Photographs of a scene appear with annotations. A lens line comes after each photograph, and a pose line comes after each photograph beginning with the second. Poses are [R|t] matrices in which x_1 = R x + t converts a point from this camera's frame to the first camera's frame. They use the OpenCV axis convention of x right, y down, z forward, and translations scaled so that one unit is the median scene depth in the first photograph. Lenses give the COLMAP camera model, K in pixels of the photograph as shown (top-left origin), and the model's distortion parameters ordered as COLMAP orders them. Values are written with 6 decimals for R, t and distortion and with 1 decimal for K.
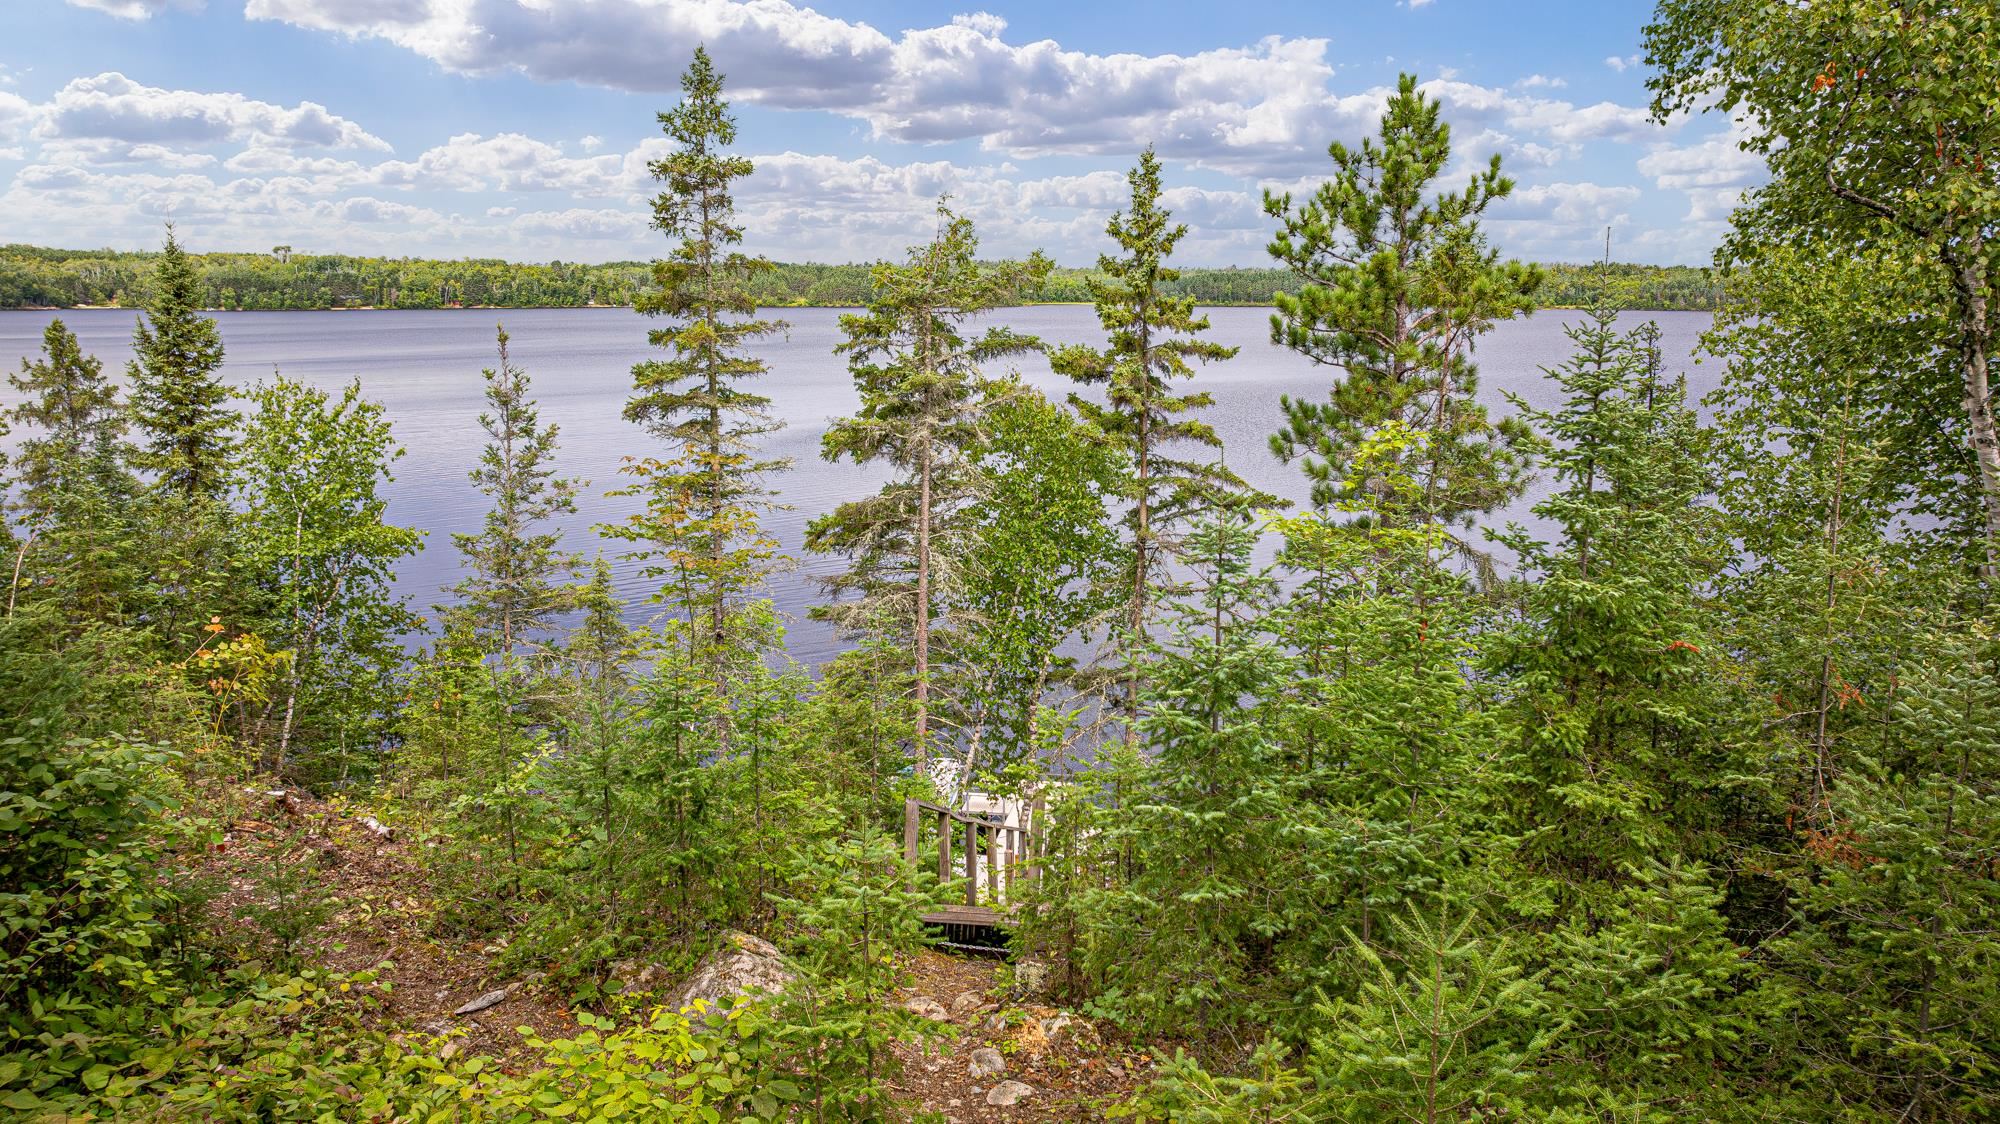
lens RADIAL K [[1405.6, 0, 1000.0], [0, 1405.6, 562.0], [0, 0, 1]] dist [-0.017560, -0.001323]
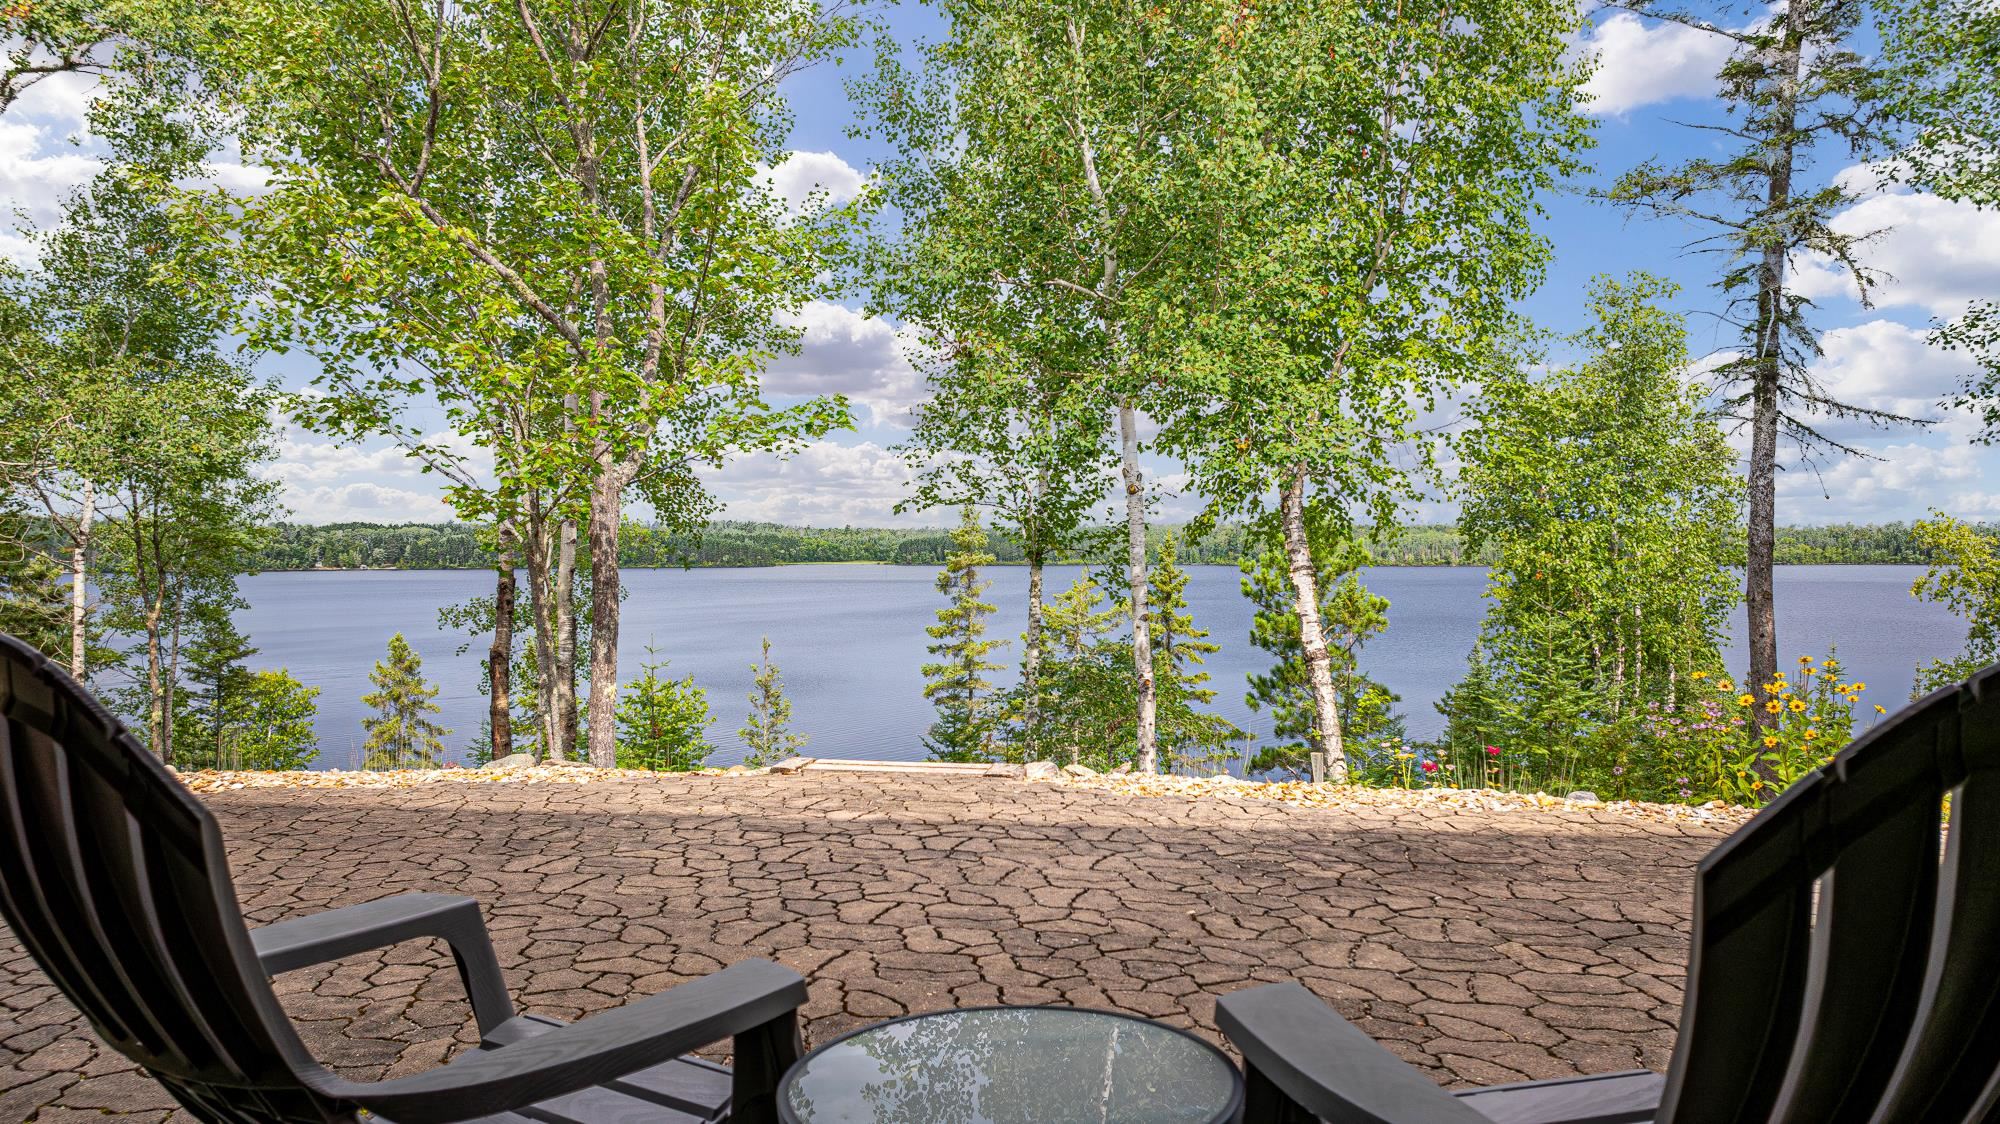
lens RADIAL K [[1405.6, 0, 1000.0], [0, 1405.6, 562.0], [0, 0, 1]] dist [-0.017560, -0.001323]
pose [[0.984516, -0.006501, 0.175175, -0.408744], [0.038130, 0.983327, -0.177803, 0.043039], [-0.171099, 0.181729, 0.968349, -0.657235]]
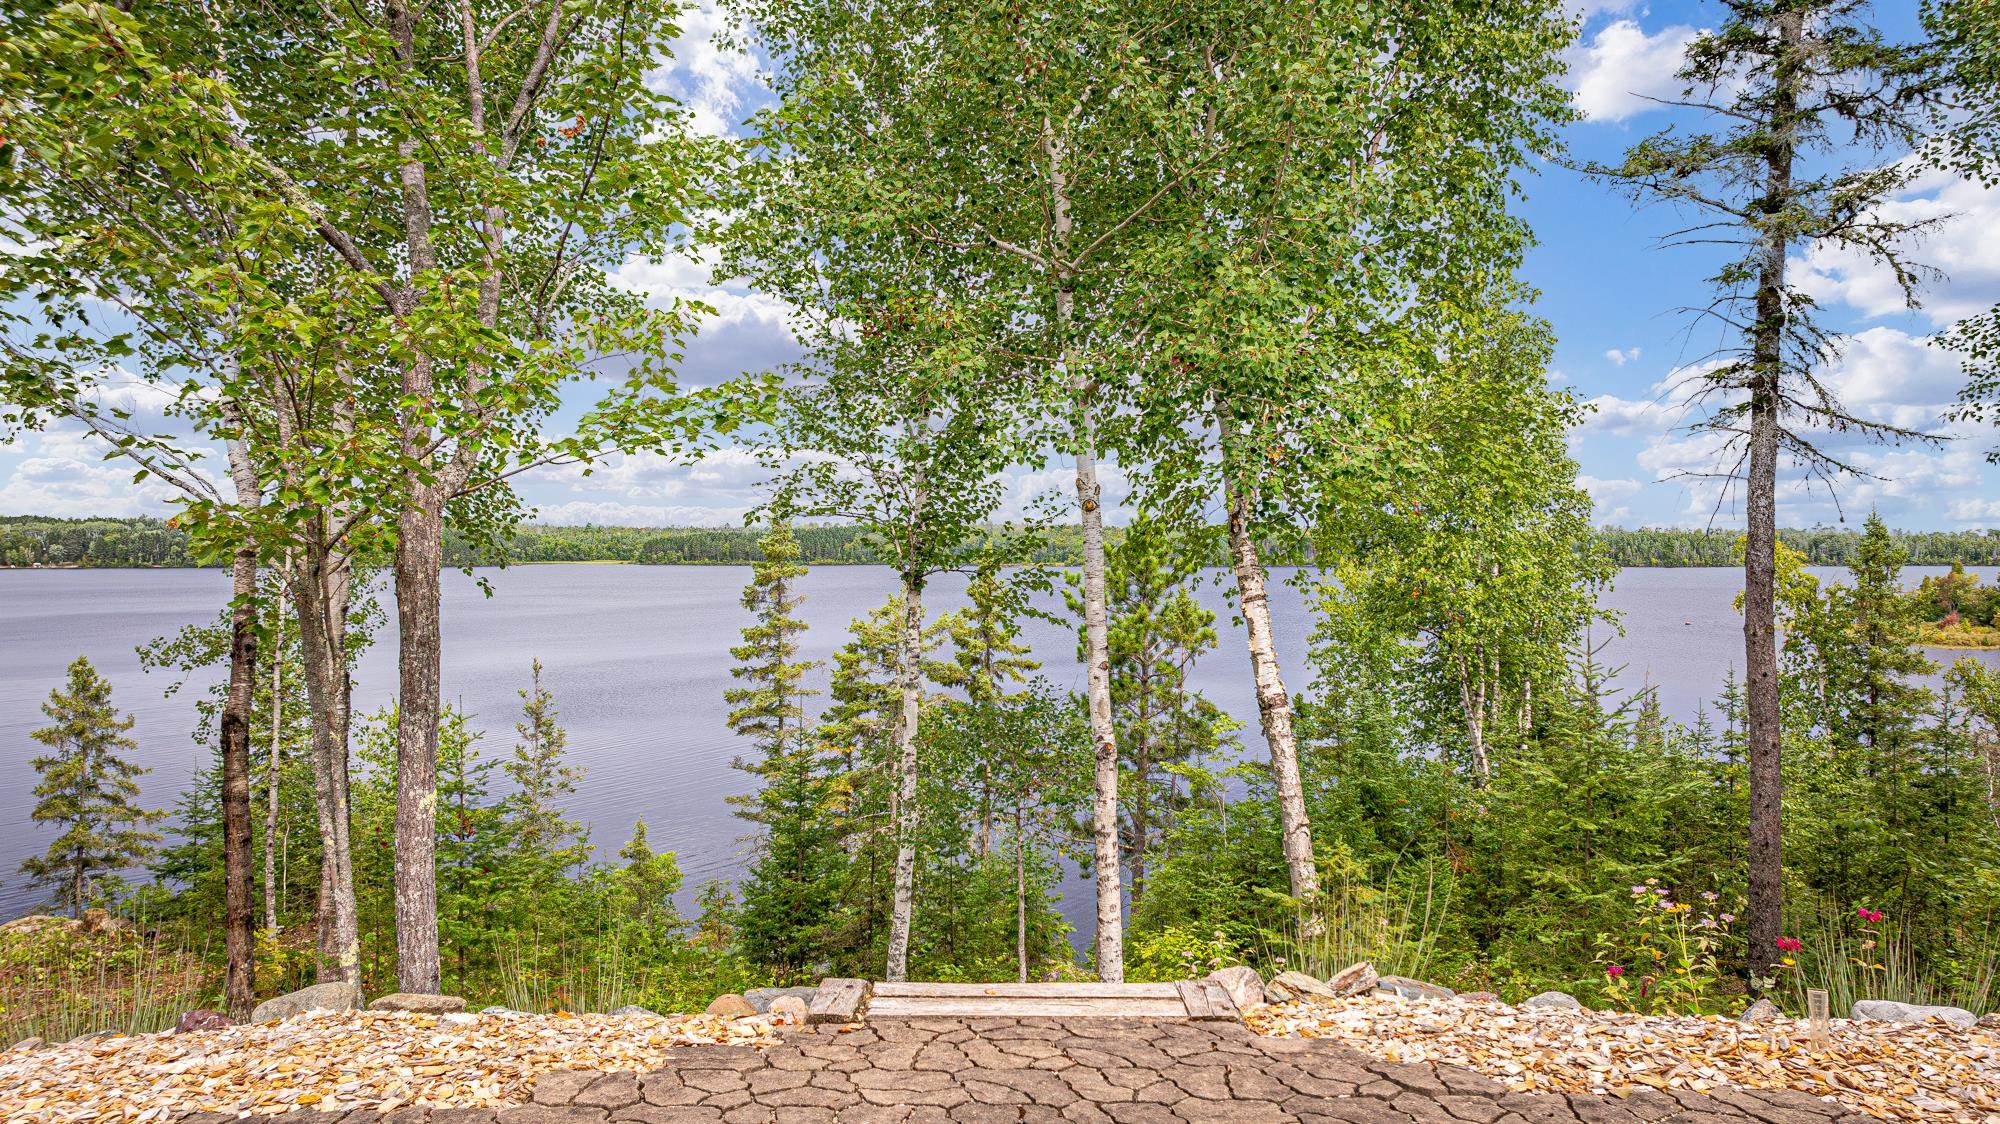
lens RADIAL K [[1415.8, 0, 1000.0], [0, 1415.8, 562.0], [0, 0, 1]] dist [-0.067701, 0.081809]
pose [[0.938294, -0.004620, 0.345809, -0.446174], [0.066702, 0.983554, -0.167844, 0.002436], [-0.339346, 0.180554, 0.923171, -0.509278]]
